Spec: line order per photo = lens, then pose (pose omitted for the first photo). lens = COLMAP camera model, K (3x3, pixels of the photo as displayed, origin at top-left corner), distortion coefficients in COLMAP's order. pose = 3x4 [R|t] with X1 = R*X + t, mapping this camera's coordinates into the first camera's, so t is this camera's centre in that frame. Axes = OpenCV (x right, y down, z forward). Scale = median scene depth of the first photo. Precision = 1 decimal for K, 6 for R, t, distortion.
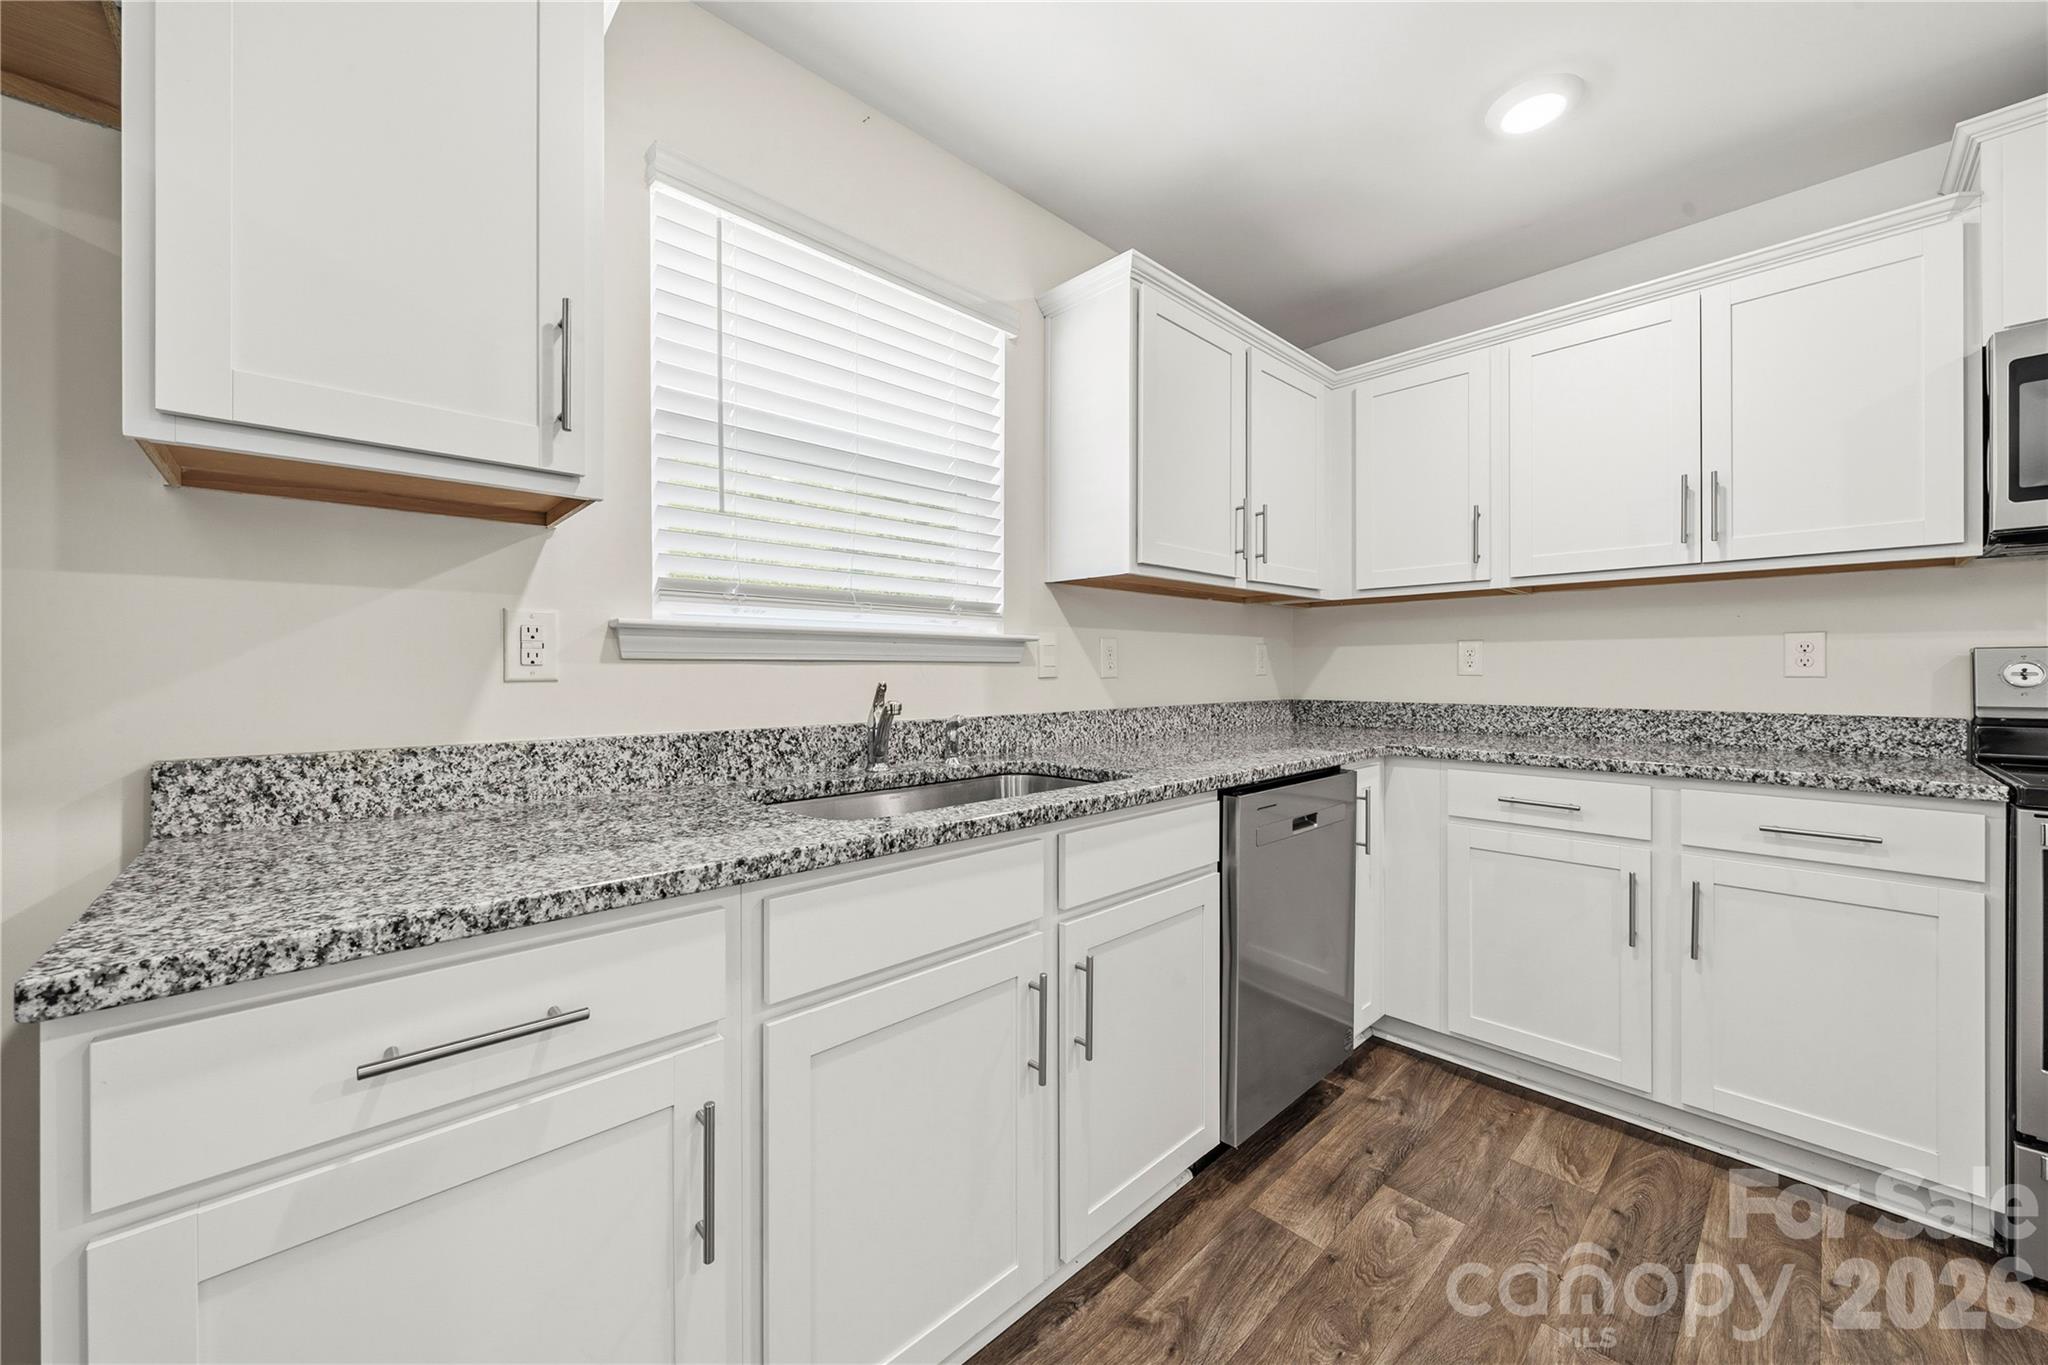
lens RADIAL K [[751.5, 0, 1021.3], [0, 751.5, 670.0], [0, 0, 1]] dist [-0.002845, -0.000353]
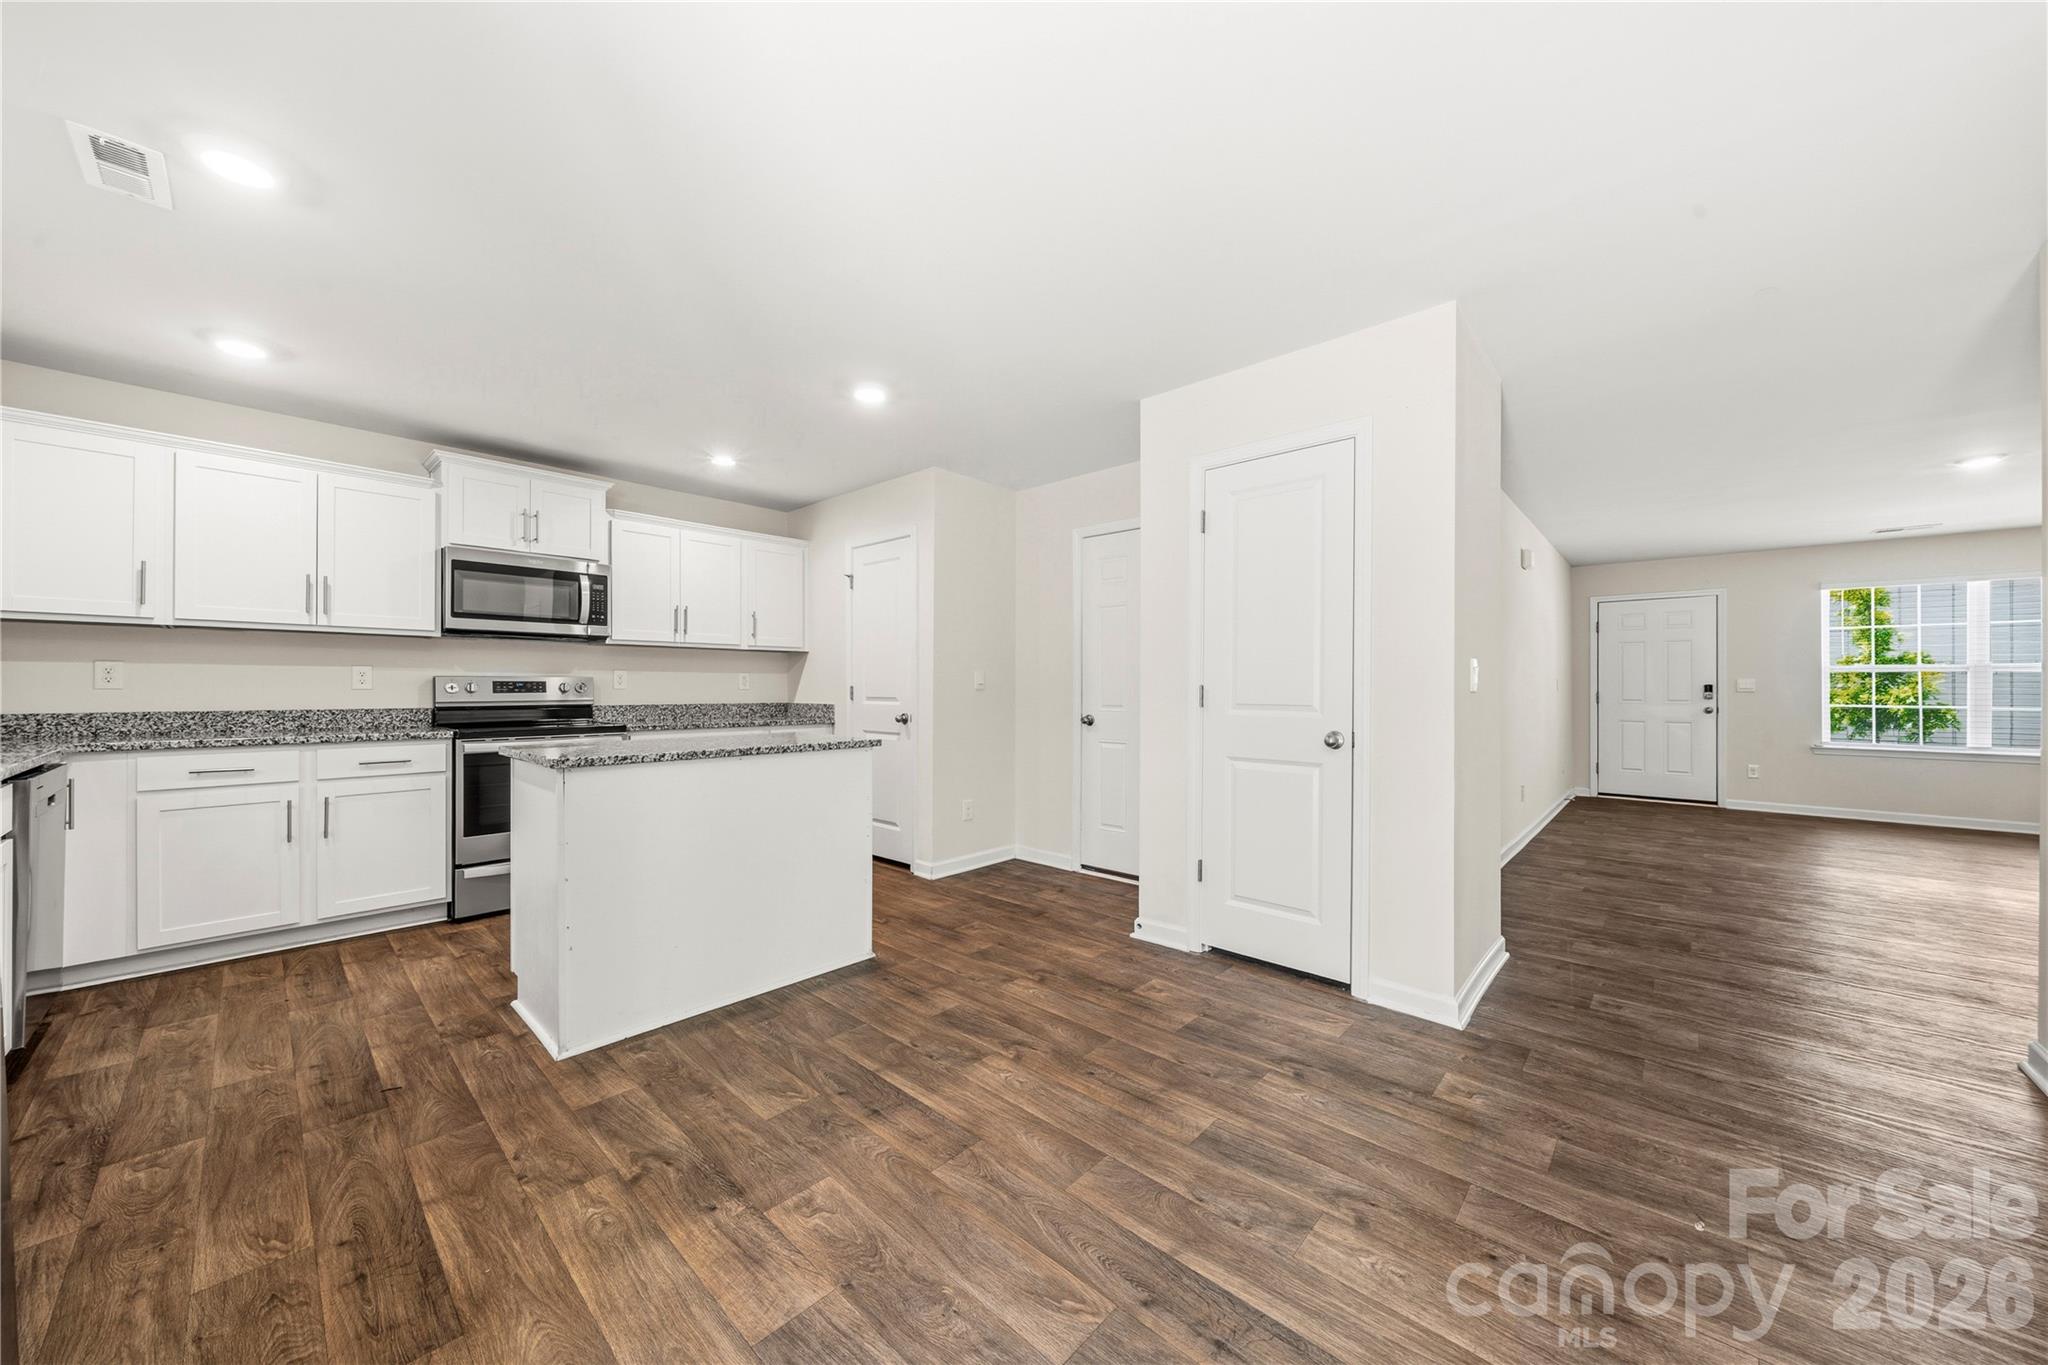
lens RADIAL K [[710.0, 0, 1030.2], [0, 710.0, 693.6], [0, 0, 1]] dist [-0.011989, 0.000981]
pose [[-0.083550, -0.009041, 0.996463, -0.969290], [-0.005197, 0.999949, 0.008637, -0.004538], [-0.996490, -0.004457, -0.083593, -0.596230]]
